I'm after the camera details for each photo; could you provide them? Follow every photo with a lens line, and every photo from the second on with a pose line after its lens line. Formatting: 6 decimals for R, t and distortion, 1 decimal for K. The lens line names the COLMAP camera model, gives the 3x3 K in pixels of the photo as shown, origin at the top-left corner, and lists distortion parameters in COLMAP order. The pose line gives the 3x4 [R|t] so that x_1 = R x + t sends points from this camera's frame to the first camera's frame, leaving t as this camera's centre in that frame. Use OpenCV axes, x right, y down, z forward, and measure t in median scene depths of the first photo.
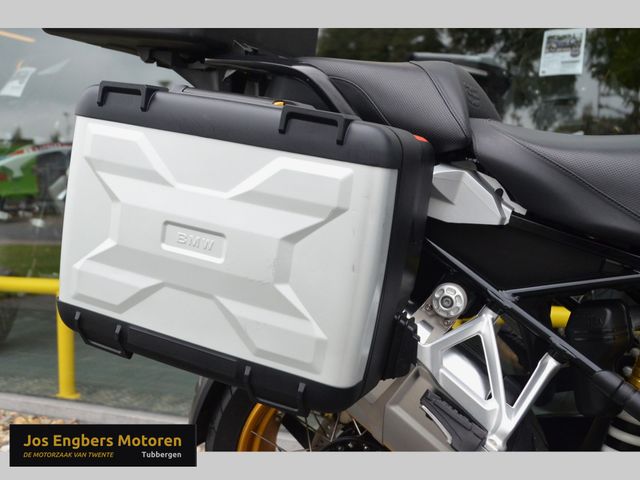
lens RADIAL K [[751.8, 0, 317.3], [0, 751.8, 250.5], [0, 0, 1]] dist [-0.010374, 0.286257]
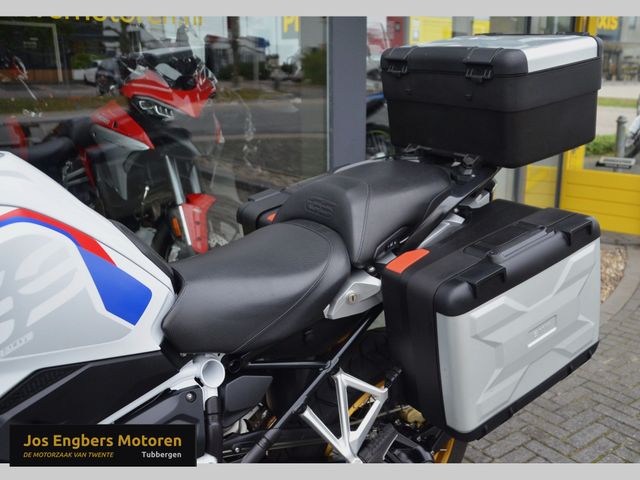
lens RADIAL K [[650.9, 0, 348.2], [0, 650.9, 239.6], [0, 0, 1]] dist [-0.040650, -0.001424]
pose [[0.417213, -0.524599, 0.742112, -1.270964], [0.350942, 0.846235, 0.400905, -0.884355], [-0.838316, 0.093176, 0.537164, 0.572729]]
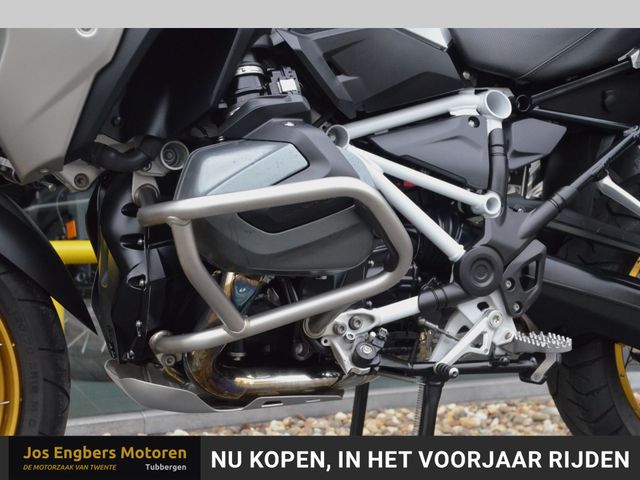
lens RADIAL K [[946.6, 0, 320.5], [0, 946.6, 248.6], [0, 0, 1]] dist [0.158604, -0.008605]
pose [[0.615081, -0.346768, 0.708116, -2.012595], [0.391348, 0.913928, 0.107625, -0.292162], [-0.684487, 0.210922, 0.697846, 0.637204]]
